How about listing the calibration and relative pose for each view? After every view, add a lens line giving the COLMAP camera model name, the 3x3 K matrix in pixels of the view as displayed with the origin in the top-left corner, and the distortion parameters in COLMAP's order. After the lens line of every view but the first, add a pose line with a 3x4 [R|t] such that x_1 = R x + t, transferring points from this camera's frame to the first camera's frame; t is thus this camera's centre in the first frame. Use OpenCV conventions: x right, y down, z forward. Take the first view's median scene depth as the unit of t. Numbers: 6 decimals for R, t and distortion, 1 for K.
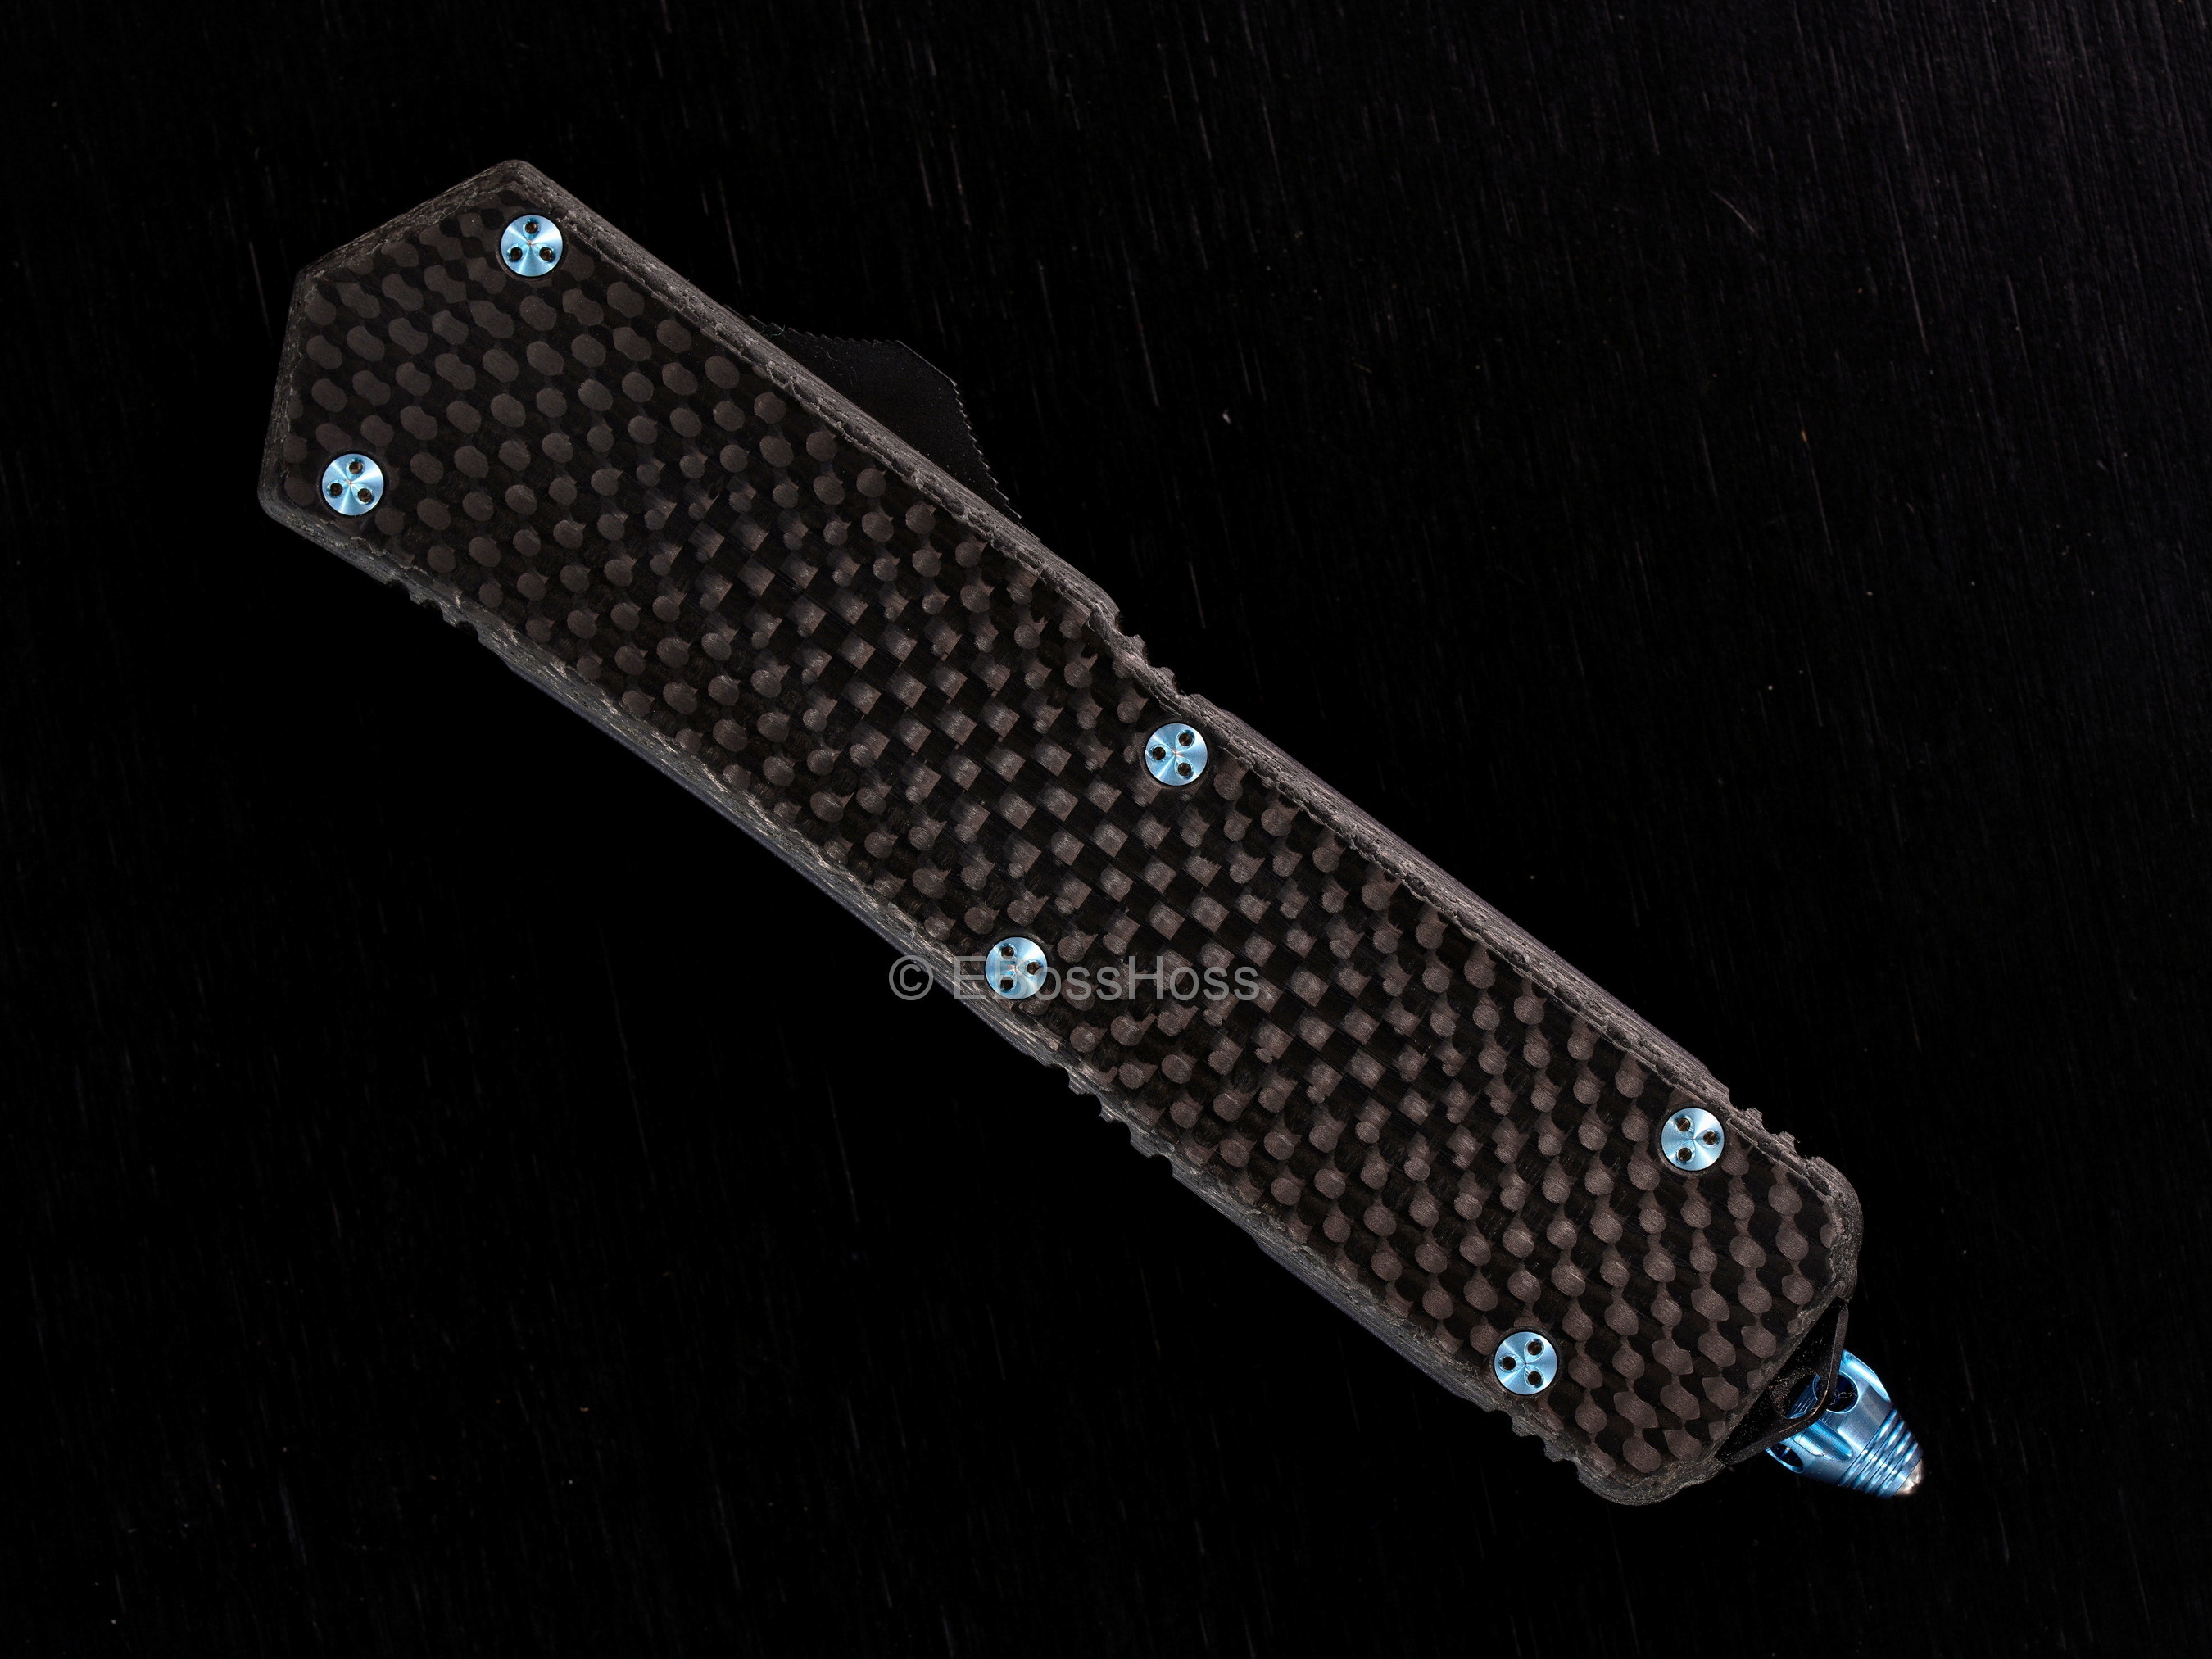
lens RADIAL K [[3223.7, 0, 1106.0], [0, 3223.7, 829.5], [0, 0, 1]] dist [0.004248, 0.022303]
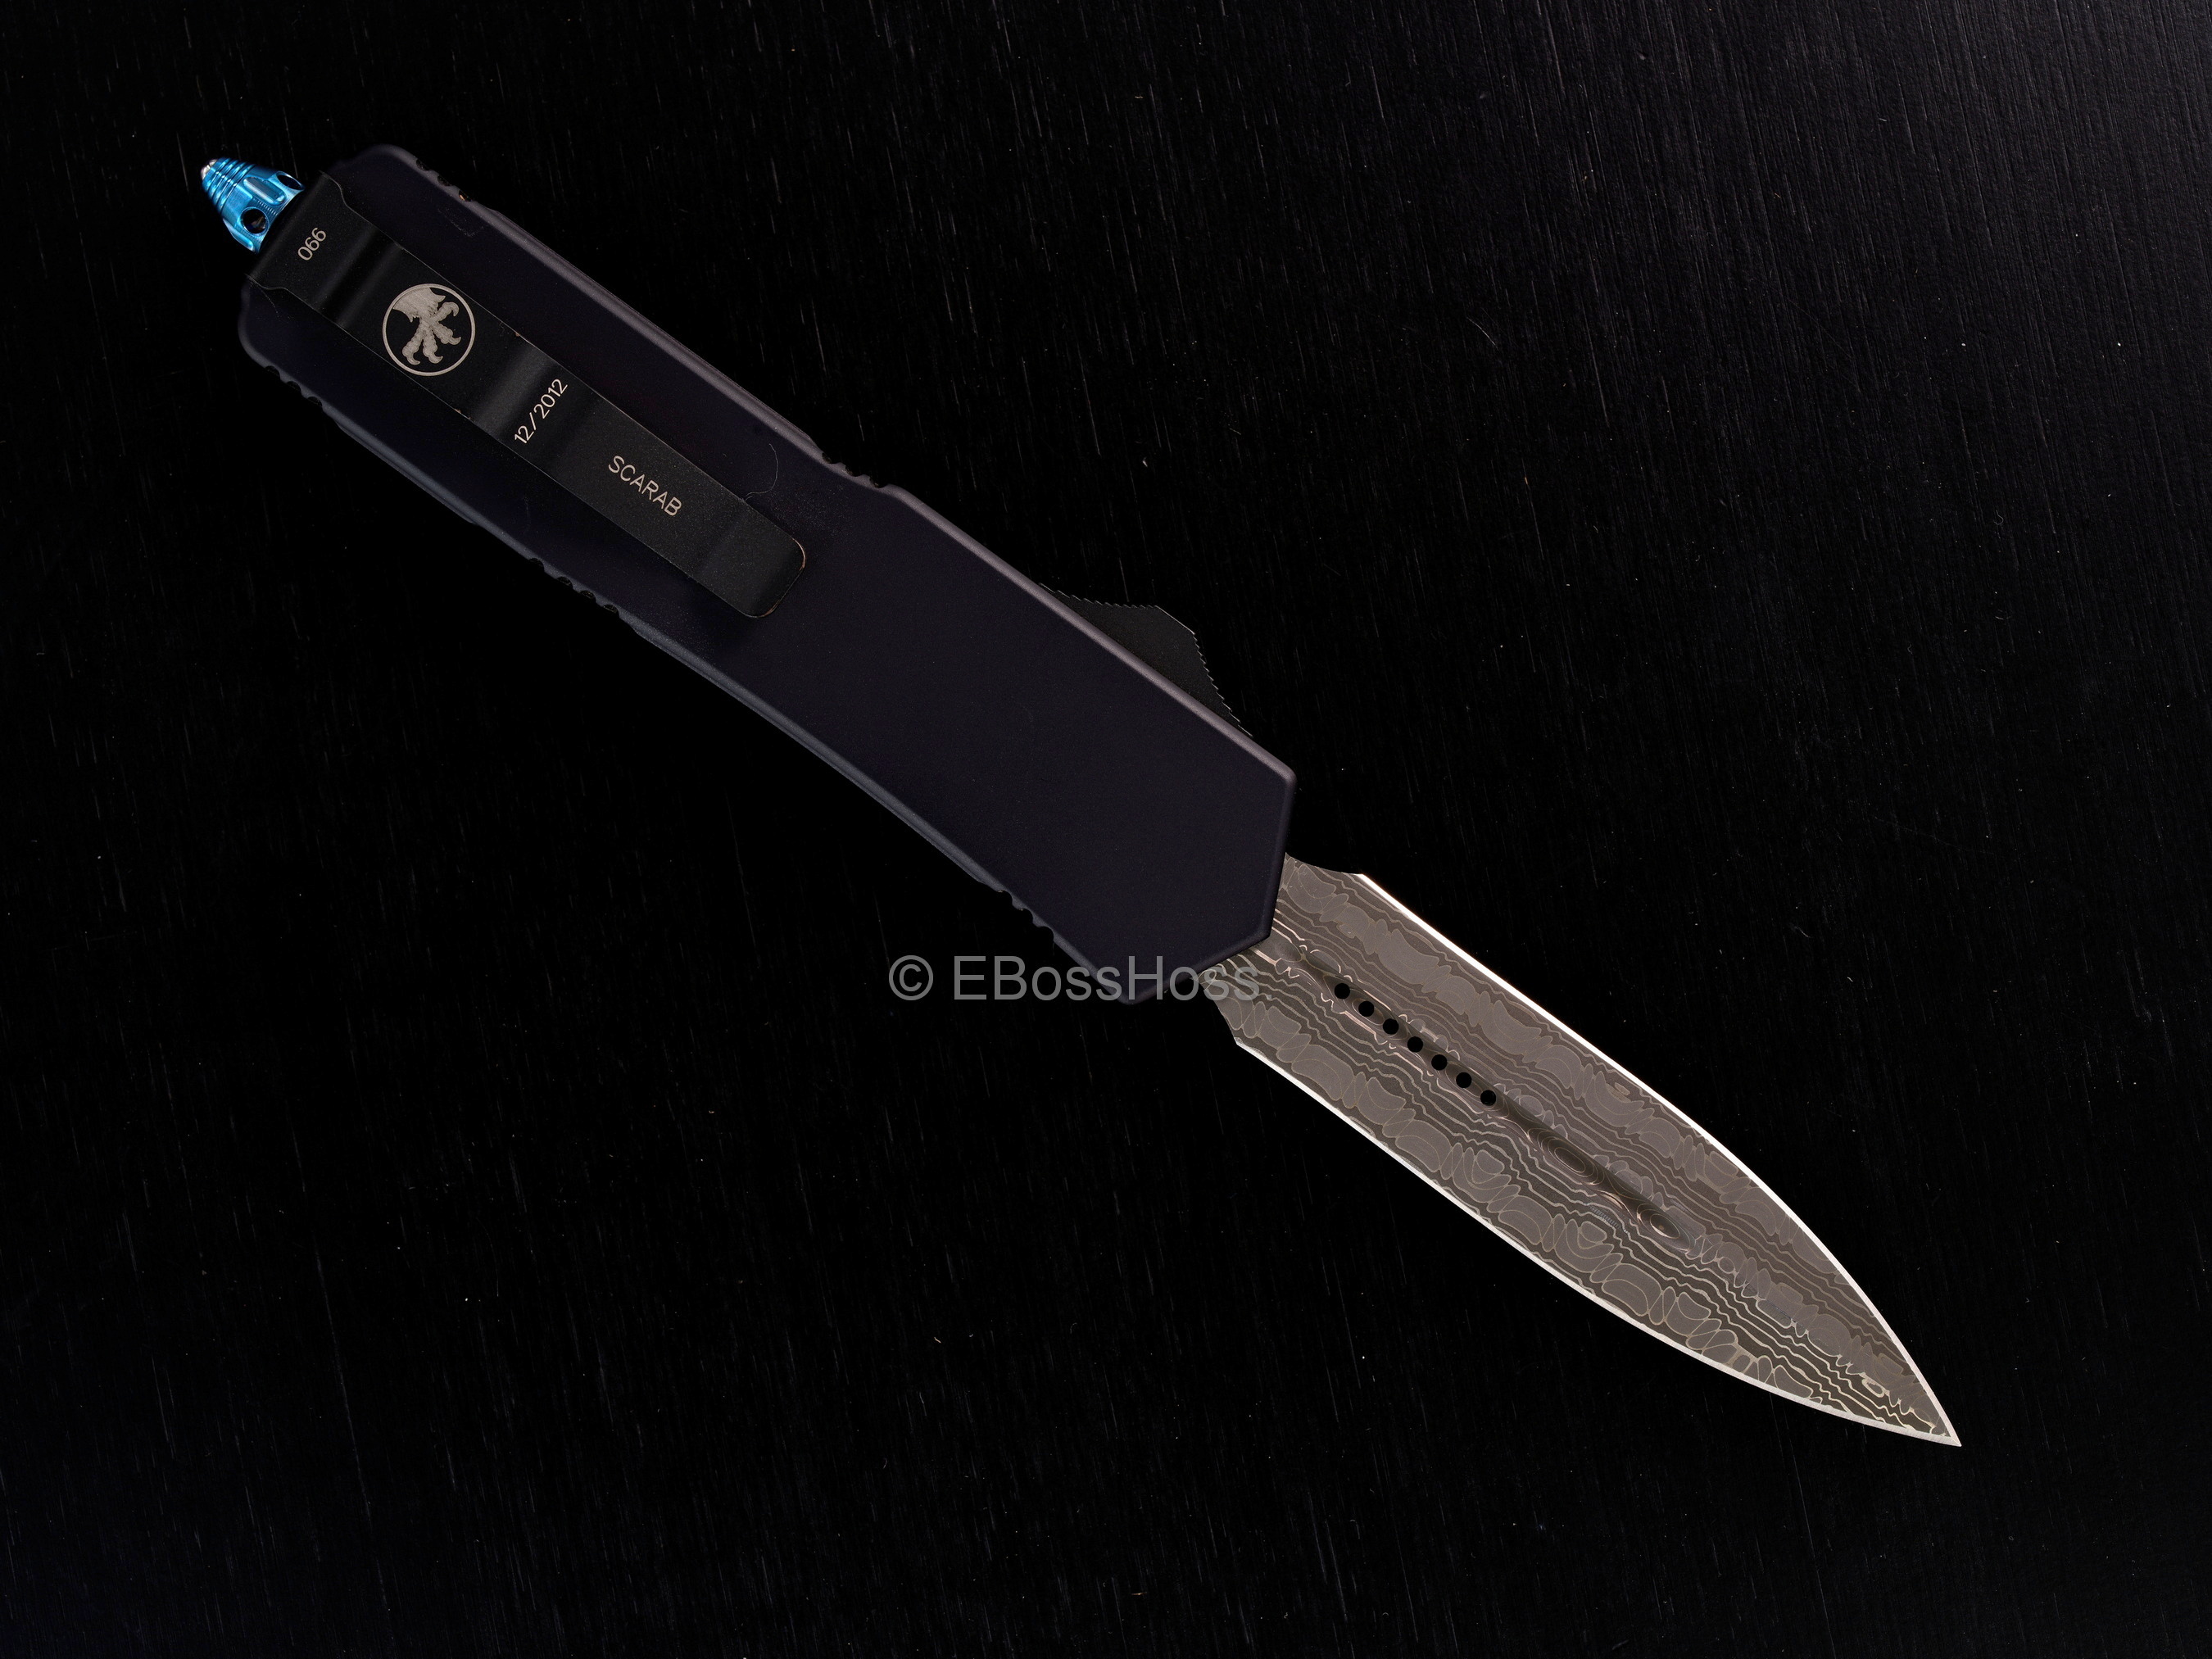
lens RADIAL K [[3223.7, 0, 1106.0], [0, 3223.7, 829.5], [0, 0, 1]] dist [0.004248, 0.022303]
pose [[0.999901, 0.013863, -0.002374, 0.025131], [-0.013871, 0.999898, -0.003377, 0.049579], [0.002327, 0.003409, 0.999991, -0.512343]]
